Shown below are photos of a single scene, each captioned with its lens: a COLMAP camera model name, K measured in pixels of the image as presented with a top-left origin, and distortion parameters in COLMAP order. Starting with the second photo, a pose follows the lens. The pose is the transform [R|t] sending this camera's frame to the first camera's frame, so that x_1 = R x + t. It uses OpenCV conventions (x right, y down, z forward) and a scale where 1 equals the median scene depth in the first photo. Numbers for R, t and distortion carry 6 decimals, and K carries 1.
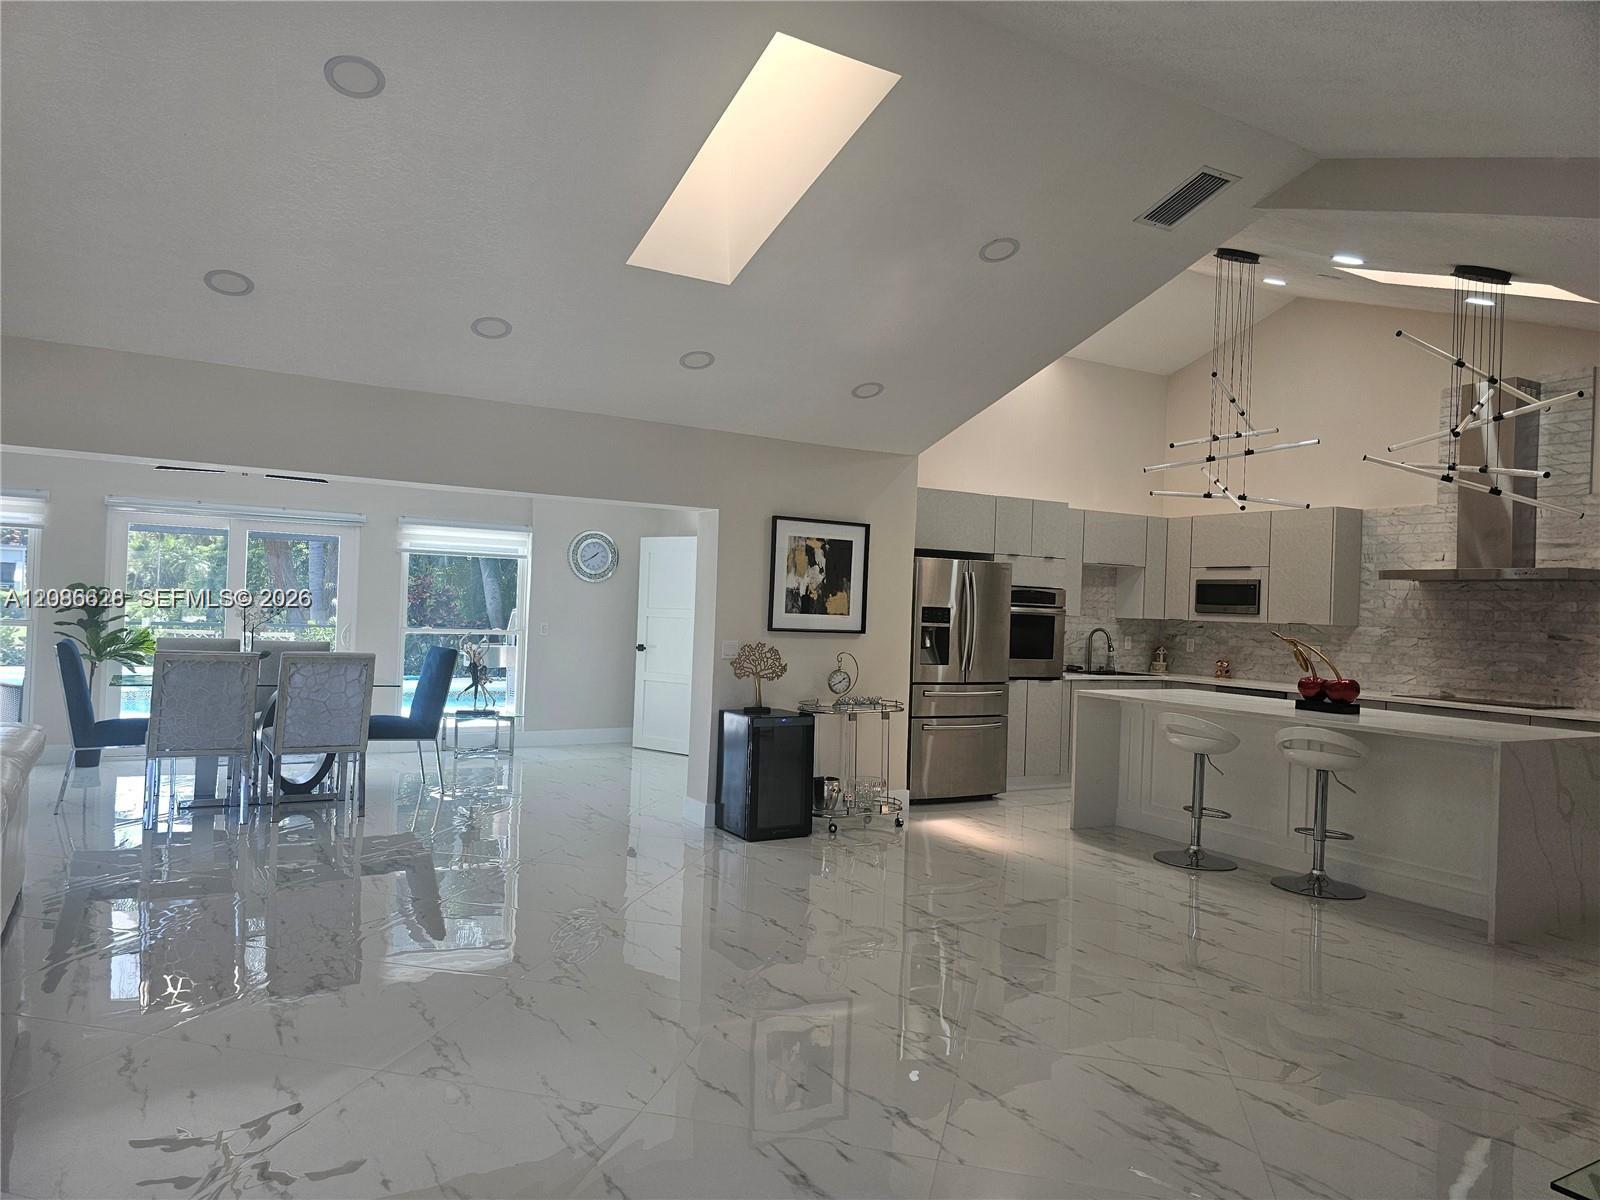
lens RADIAL K [[1059.4, 0, 800.0], [0, 1059.4, 600.0], [0, 0, 1]] dist [-0.001357, -0.001737]
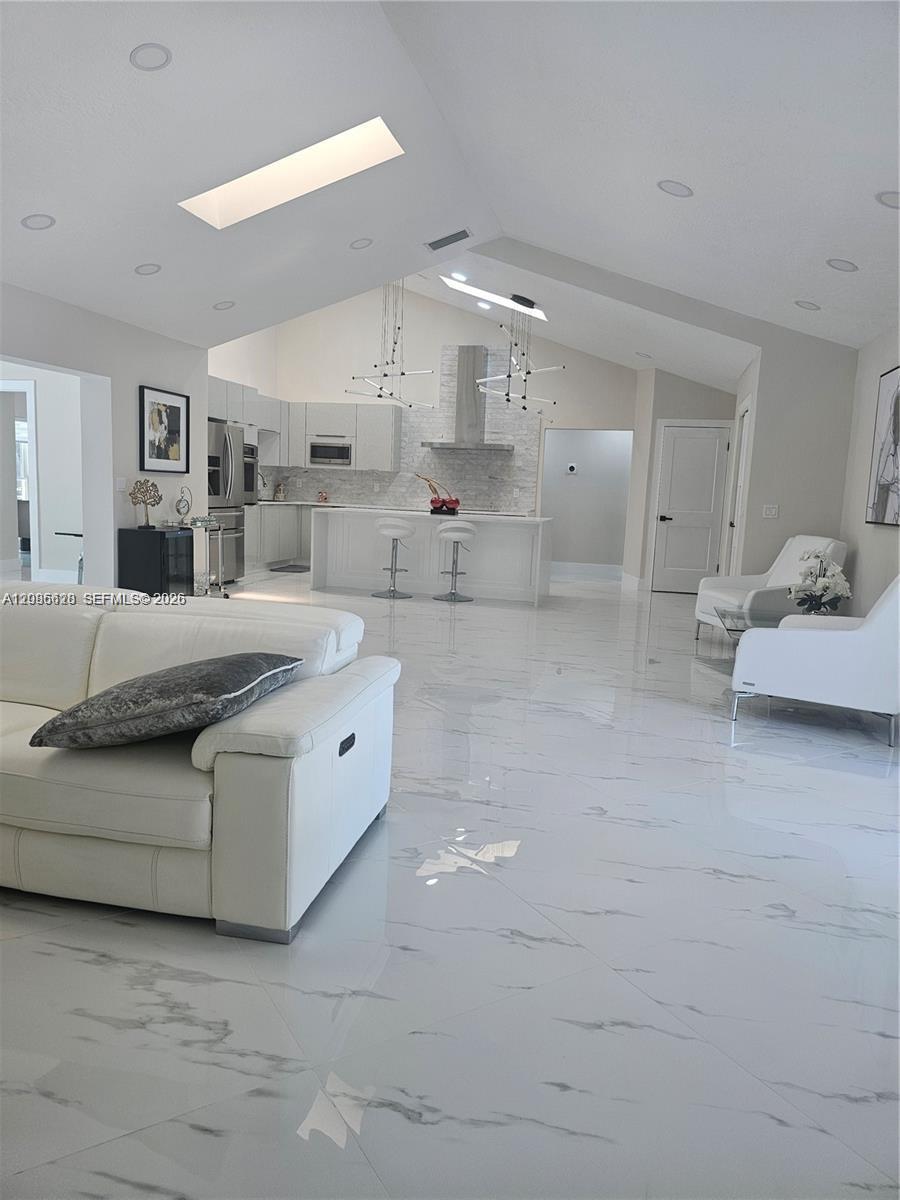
lens RADIAL K [[802.3, 0, 450.0], [0, 802.3, 600.0], [0, 0, 1]] dist [0.051858, -0.000440]
pose [[0.668235, -0.110329, 0.735724, -0.544755], [-0.023026, 0.985401, 0.168683, 0.007506], [-0.743594, -0.129661, 0.655939, -0.017901]]
